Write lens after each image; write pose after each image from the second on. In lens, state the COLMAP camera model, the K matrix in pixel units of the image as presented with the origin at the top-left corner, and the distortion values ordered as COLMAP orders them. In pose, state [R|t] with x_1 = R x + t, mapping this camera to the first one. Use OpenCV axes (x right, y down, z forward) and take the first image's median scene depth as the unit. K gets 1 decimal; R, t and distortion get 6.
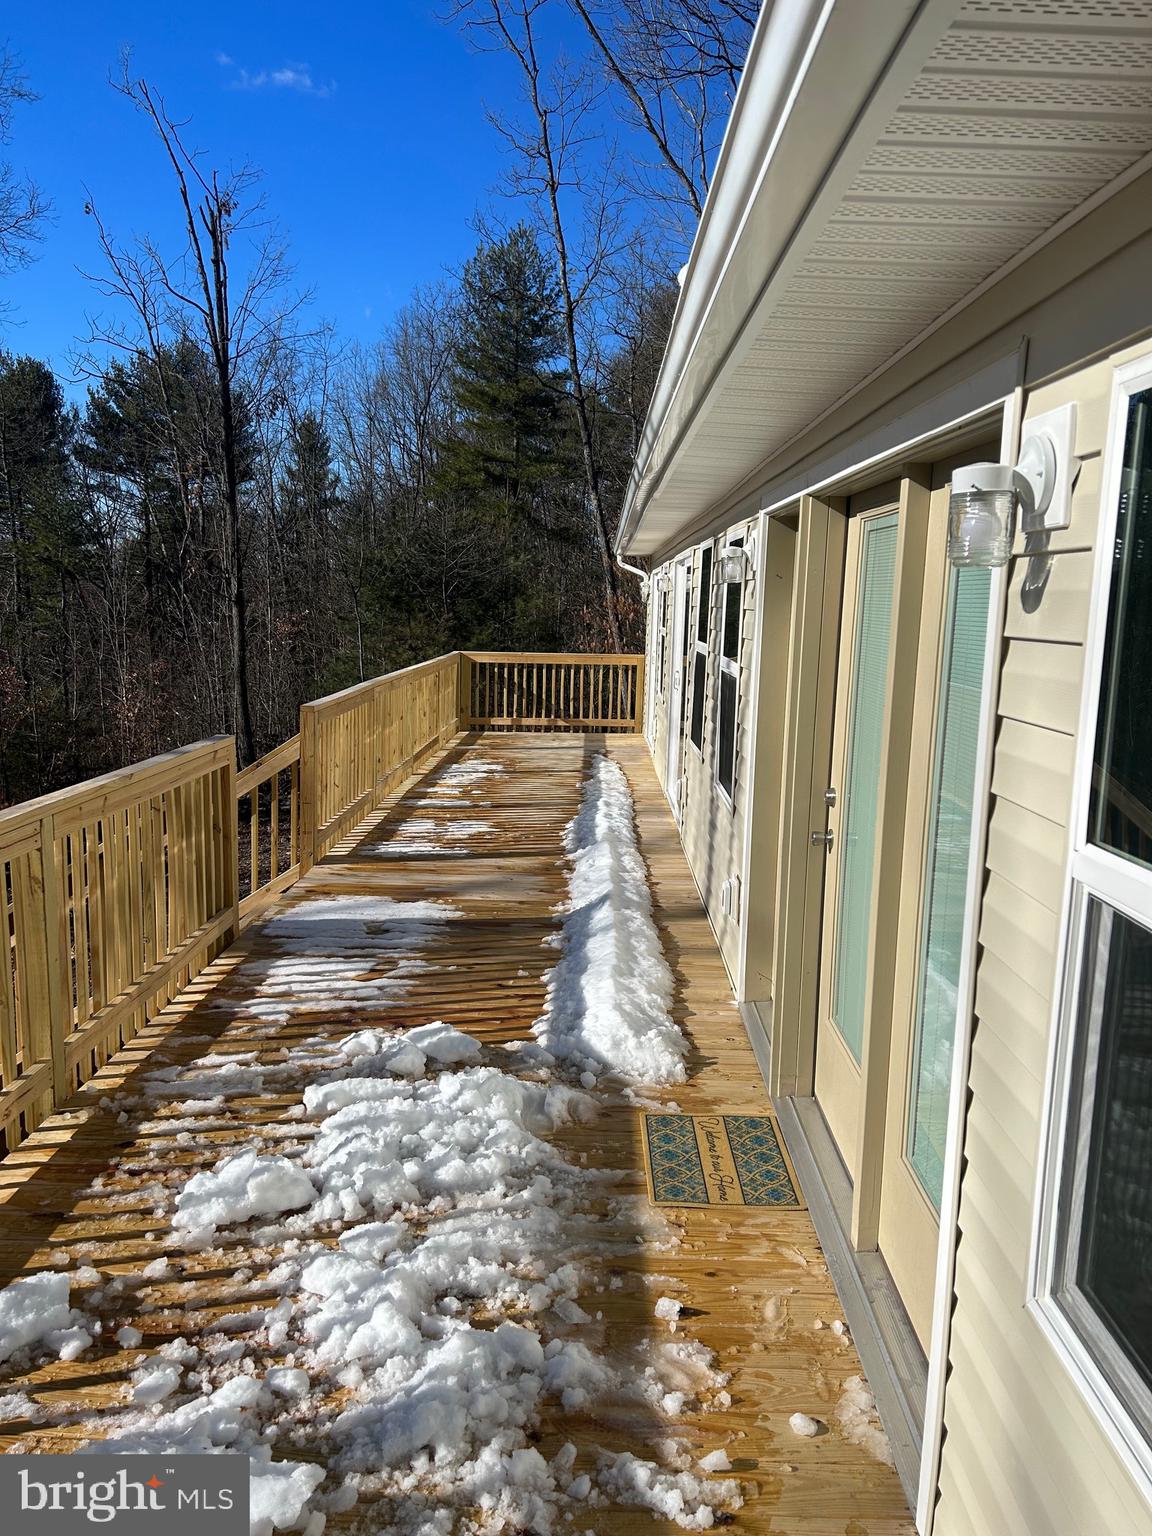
lens RADIAL K [[1177.5, 0, 580.7], [0, 1177.5, 770.7], [0, 0, 1]] dist [0.050134, -0.021101]
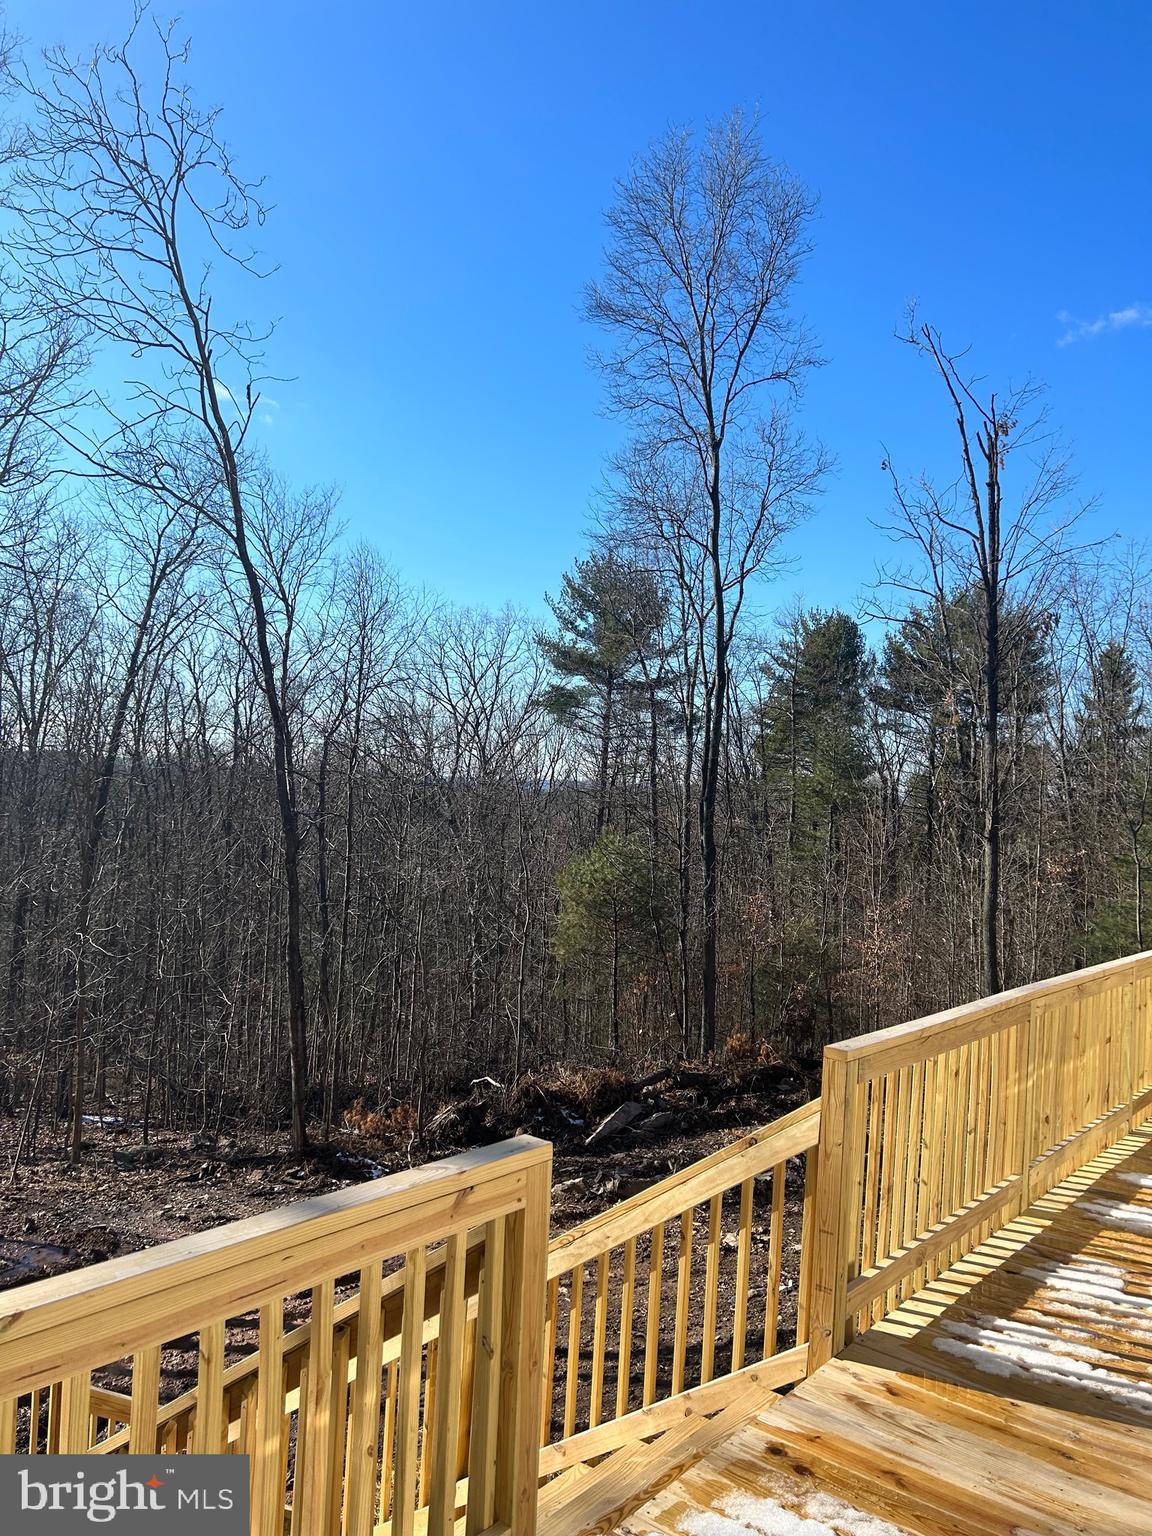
lens RADIAL K [[1177.5, 0, 582.0], [0, 1177.5, 779.6], [0, 0, 1]] dist [0.050134, -0.021101]
pose [[0.799088, -0.002672, -0.601208, 0.001359], [-0.109596, 0.982588, -0.150034, -0.019282], [0.591141, 0.185780, 0.784881, 0.110650]]
